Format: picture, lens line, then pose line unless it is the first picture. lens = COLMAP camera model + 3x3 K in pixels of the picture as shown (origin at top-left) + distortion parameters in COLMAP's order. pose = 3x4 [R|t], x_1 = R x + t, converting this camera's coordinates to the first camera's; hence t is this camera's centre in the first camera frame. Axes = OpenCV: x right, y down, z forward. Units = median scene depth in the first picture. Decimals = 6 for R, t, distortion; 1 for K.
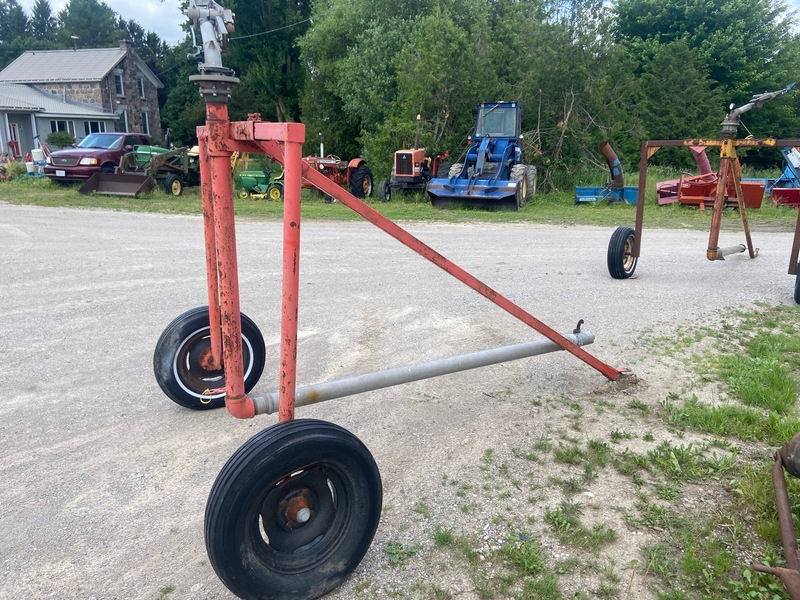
lens RADIAL K [[605.1, 0, 400.7], [0, 605.1, 296.1], [0, 0, 1]] dist [0.112169, -0.136468]
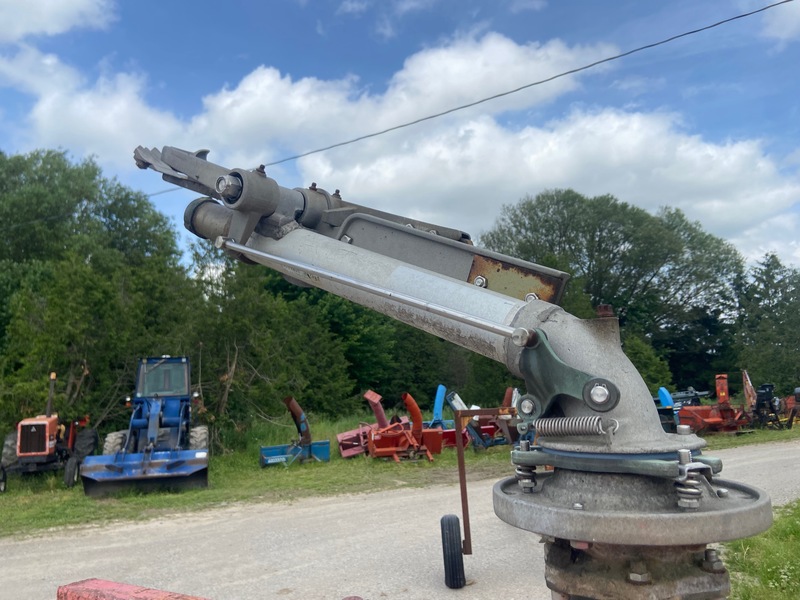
lens RADIAL K [[605.1, 0, 374.3], [0, 605.1, 296.0], [0, 0, 1]] dist [0.112169, -0.136468]
pose [[0.828697, 0.039294, 0.558317, -0.075322], [0.176531, 0.928266, -0.327351, -0.060644], [-0.531130, 0.369836, 0.762314, 0.152975]]
